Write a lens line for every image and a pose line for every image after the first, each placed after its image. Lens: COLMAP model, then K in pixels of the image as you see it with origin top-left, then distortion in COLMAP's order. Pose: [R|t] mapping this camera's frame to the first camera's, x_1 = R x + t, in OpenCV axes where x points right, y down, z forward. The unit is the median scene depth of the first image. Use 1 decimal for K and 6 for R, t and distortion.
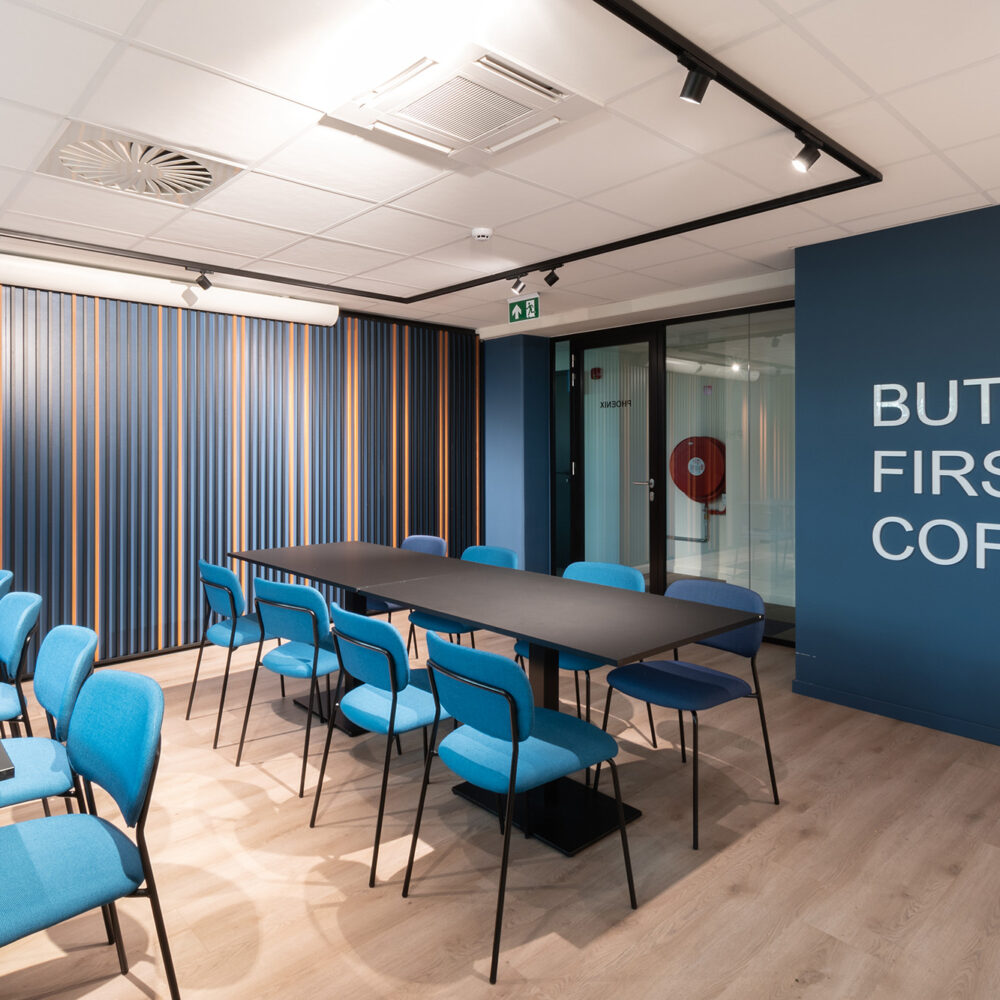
lens RADIAL K [[709.1, 0, 498.0], [0, 709.1, 444.1], [0, 0, 1]] dist [0.006346, 0.001458]
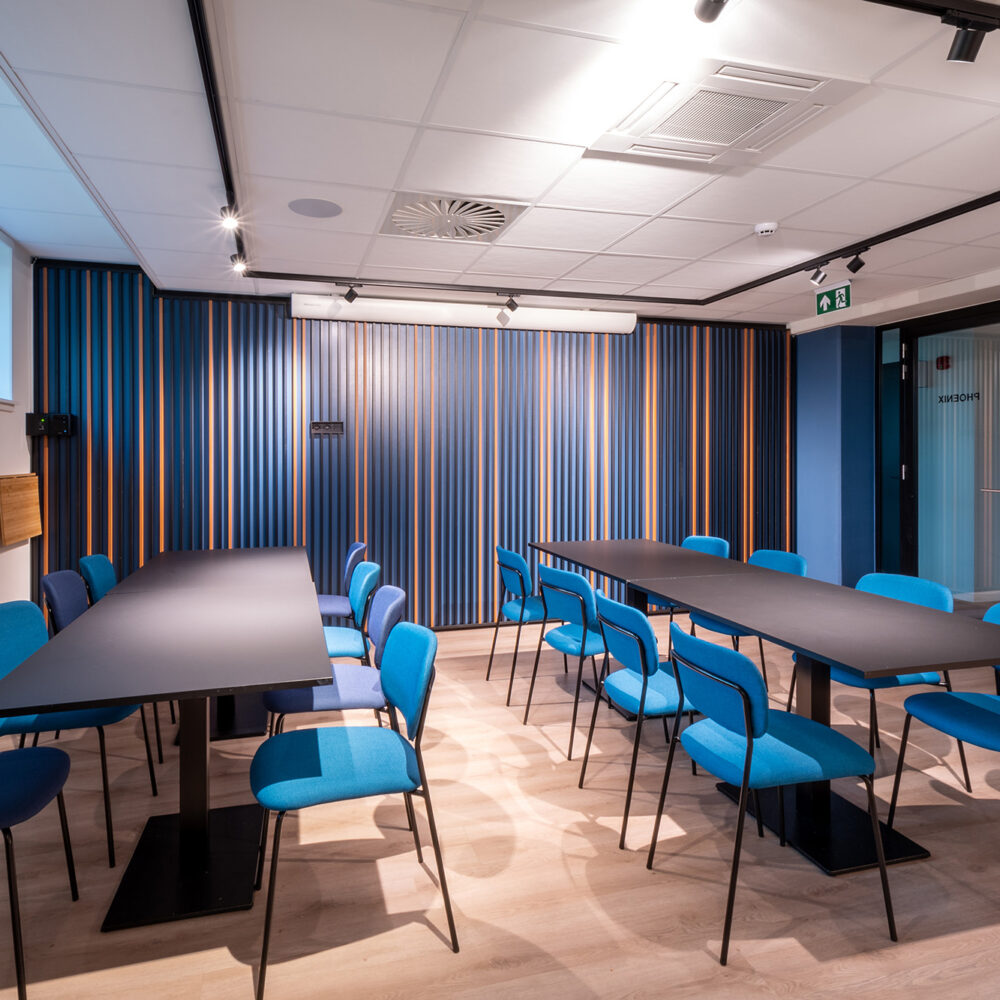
lens RADIAL K [[709.1, 0, 498.0], [0, 709.1, 444.1], [0, 0, 1]] dist [0.006346, 0.001458]
pose [[0.897062, -0.006128, -0.441862, 0.098600], [0.004551, 0.999979, -0.004628, 0.001884], [0.441881, 0.002141, 0.897071, -0.045644]]
